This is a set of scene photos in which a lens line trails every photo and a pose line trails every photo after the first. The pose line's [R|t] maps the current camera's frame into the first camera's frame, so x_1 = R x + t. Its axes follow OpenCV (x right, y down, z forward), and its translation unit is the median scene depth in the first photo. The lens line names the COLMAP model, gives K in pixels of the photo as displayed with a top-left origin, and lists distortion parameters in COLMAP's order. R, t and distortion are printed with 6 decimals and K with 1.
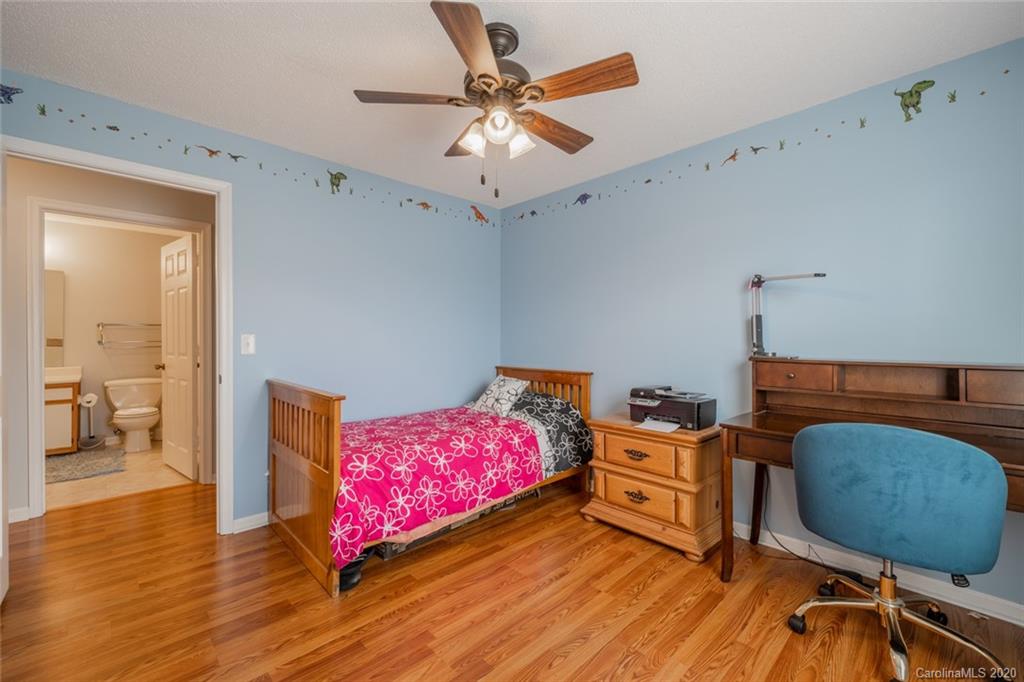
lens RADIAL K [[429.9, 0, 512.0], [0, 429.9, 341.0], [0, 0, 1]] dist [0.000745, 0.000041]
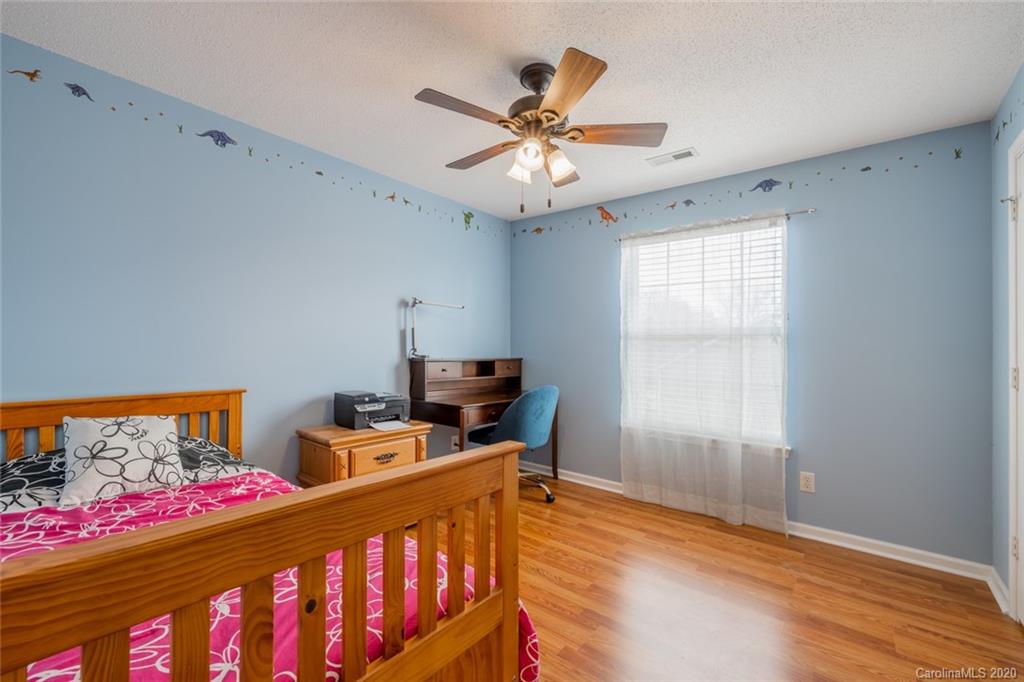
lens RADIAL K [[429.9, 0, 512.0], [0, 429.9, 341.0], [0, 0, 1]] dist [0.000745, 0.000041]
pose [[-0.127417, 0.009772, 0.991801, -0.853363], [-0.013266, 0.999845, -0.011556, -0.007705], [-0.991761, -0.014630, -0.127267, 0.922962]]
